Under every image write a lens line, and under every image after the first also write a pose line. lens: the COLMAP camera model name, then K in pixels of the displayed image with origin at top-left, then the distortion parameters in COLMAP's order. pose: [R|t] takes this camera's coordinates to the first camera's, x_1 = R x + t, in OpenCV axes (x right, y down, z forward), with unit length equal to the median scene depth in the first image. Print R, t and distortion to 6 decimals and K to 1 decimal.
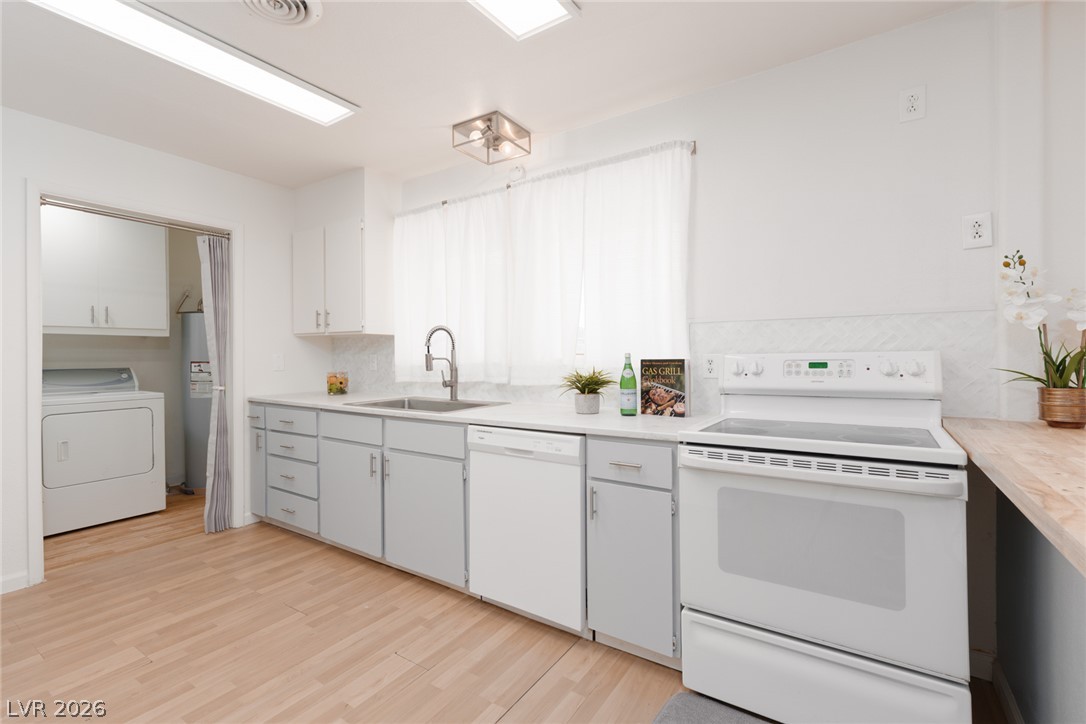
lens RADIAL K [[484.6, 0, 547.9], [0, 484.6, 358.8], [0, 0, 1]] dist [0.004634, -0.000073]
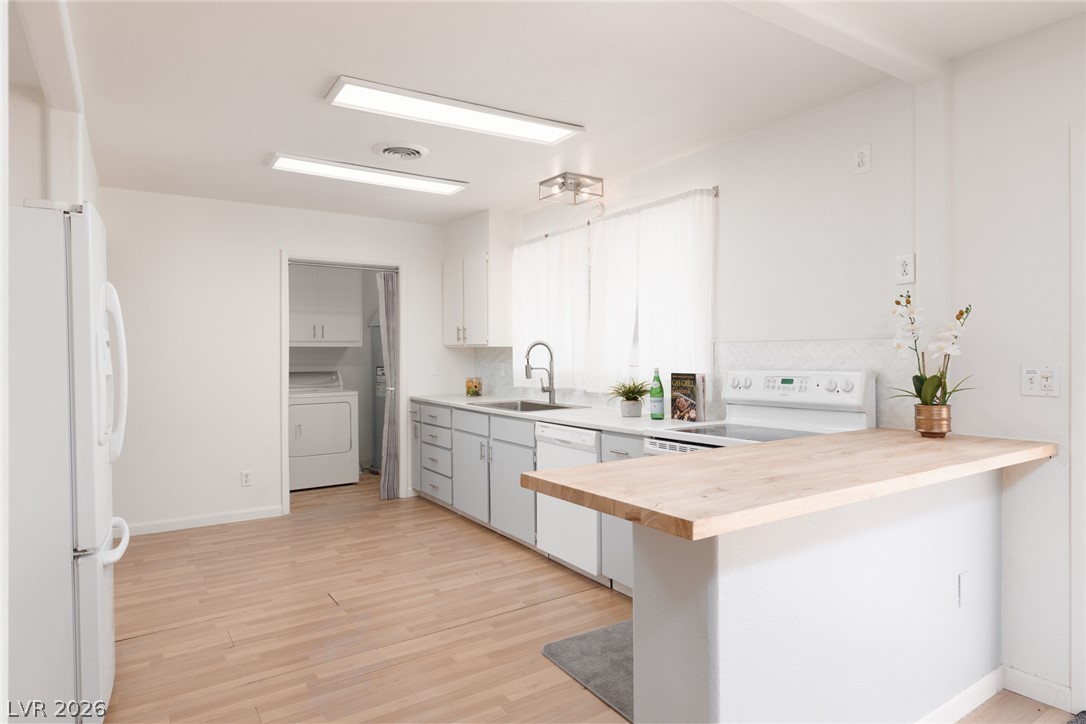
lens RADIAL K [[630.3, 0, 550.9], [0, 630.3, 359.7], [0, 0, 1]] dist [0.003440, 0.000671]
pose [[0.923390, 0.004429, -0.383839, 0.464601], [-0.002383, 0.999980, 0.005805, -0.035889], [0.383857, -0.004446, 0.923382, -0.495035]]
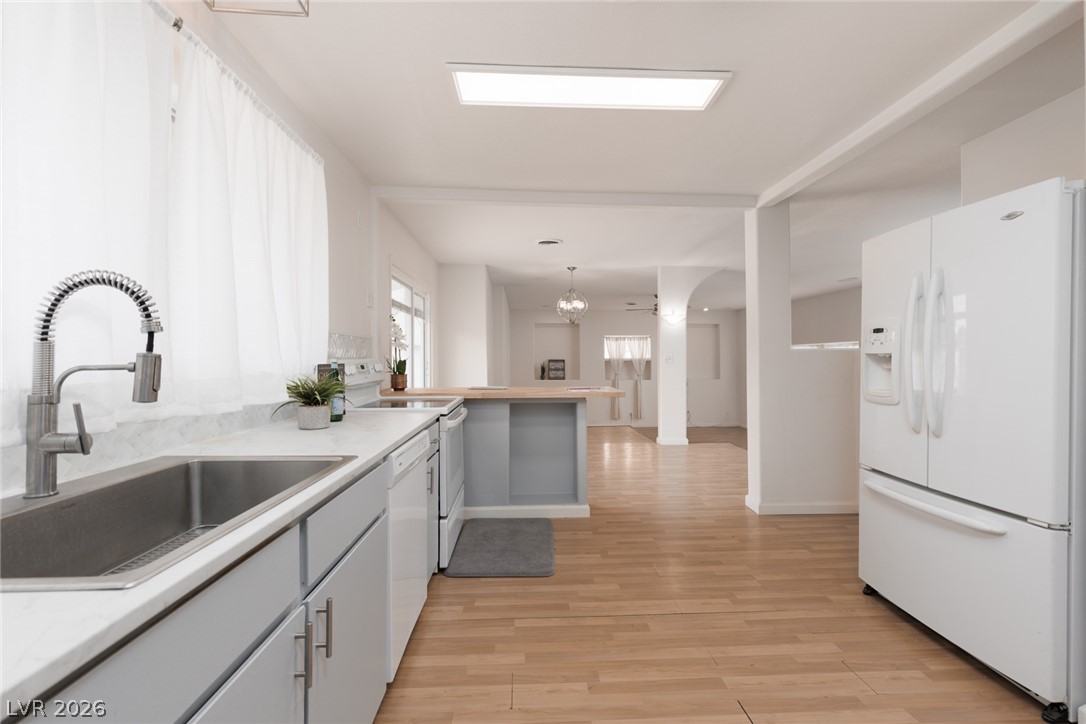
lens RADIAL K [[484.6, 0, 547.9], [0, 484.6, 358.8], [0, 0, 1]] dist [0.004634, -0.000073]
pose [[-0.594732, 0.008045, 0.803883, -0.782754], [0.011940, 0.999928, -0.001173, -0.002298], [-0.803835, 0.008900, -0.594786, 1.090670]]
